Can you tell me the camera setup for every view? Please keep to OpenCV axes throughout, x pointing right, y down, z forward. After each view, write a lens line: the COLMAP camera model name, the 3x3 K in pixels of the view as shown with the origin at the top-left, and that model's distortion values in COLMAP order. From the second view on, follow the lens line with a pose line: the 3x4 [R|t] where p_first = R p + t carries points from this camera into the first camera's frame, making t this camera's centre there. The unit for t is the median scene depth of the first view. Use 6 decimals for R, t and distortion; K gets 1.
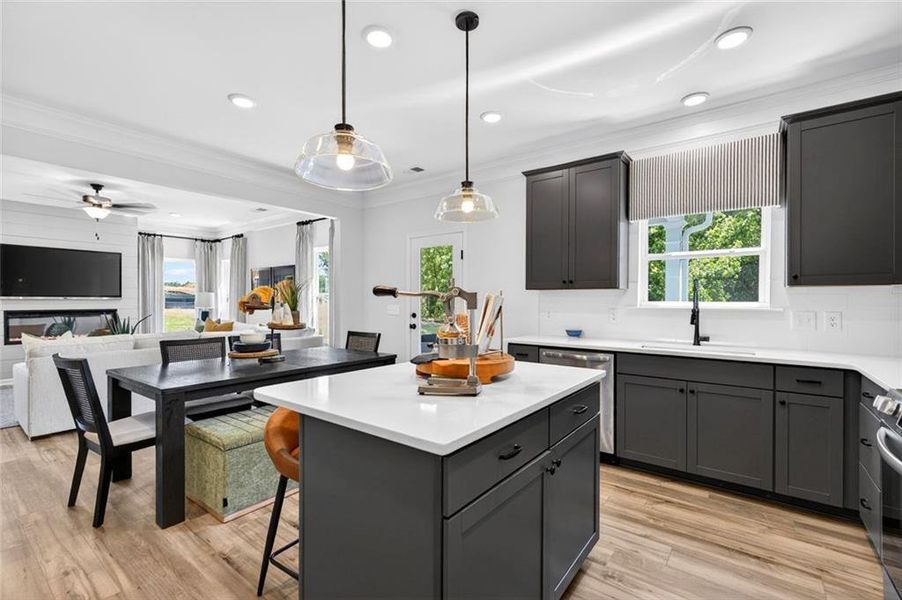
lens RADIAL K [[400.8, 0, 448.2], [0, 400.8, 302.4], [0, 0, 1]] dist [0.007958, -0.001507]
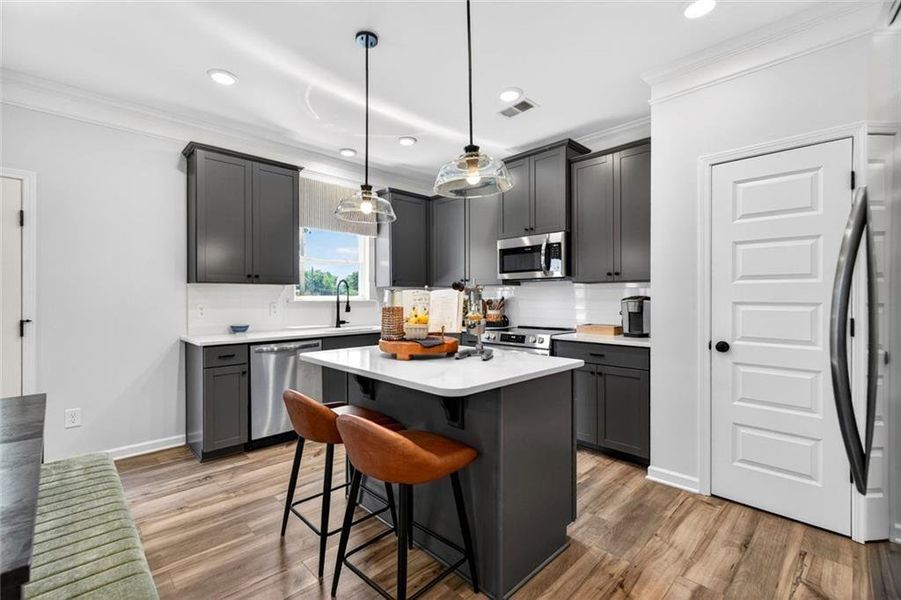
lens RADIAL K [[400.4, 0, 447.1], [0, 400.4, 294.4], [0, 0, 1]] dist [0.007958, -0.001507]
pose [[0.141182, 0.001006, 0.989983, -0.725933], [0.007497, 0.999970, -0.002085, -0.001028], [-0.989955, 0.007716, 0.141171, 0.456831]]
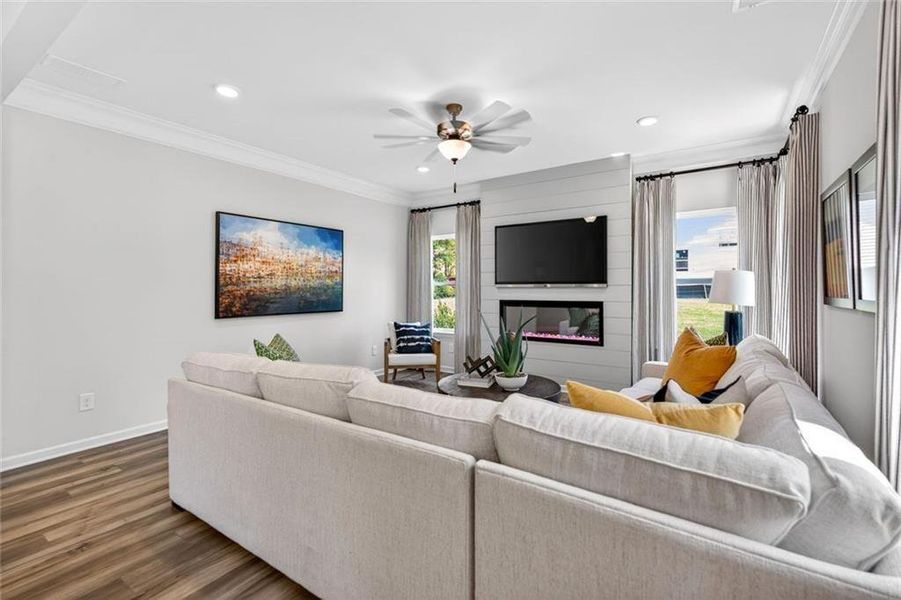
lens RADIAL K [[400.4, 0, 452.5], [0, 400.4, 291.5], [0, 0, 1]] dist [0.007958, -0.001507]
pose [[0.059673, 0.006152, -0.998199, -0.432030], [-0.002112, 0.999980, 0.006037, -0.007746], [0.998216, 0.001748, 0.059685, 1.680962]]
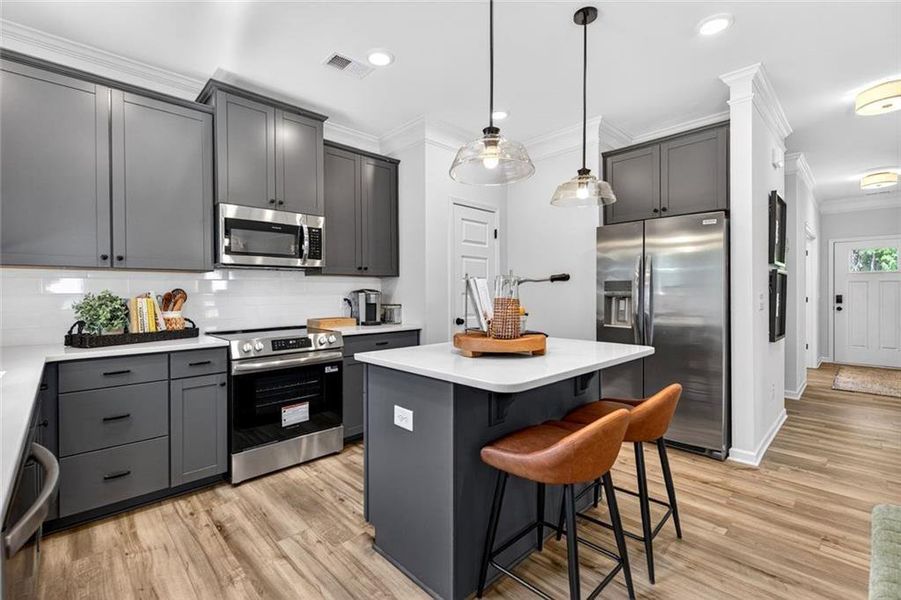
lens RADIAL K [[400.4, 0, 445.2], [0, 400.4, 294.2], [0, 0, 1]] dist [0.007958, -0.001507]
pose [[-0.987439, 0.000088, 0.157999, 0.007736], [0.002068, 0.999921, 0.012367, 0.006408], [-0.157986, 0.012539, -0.987362, 1.284519]]
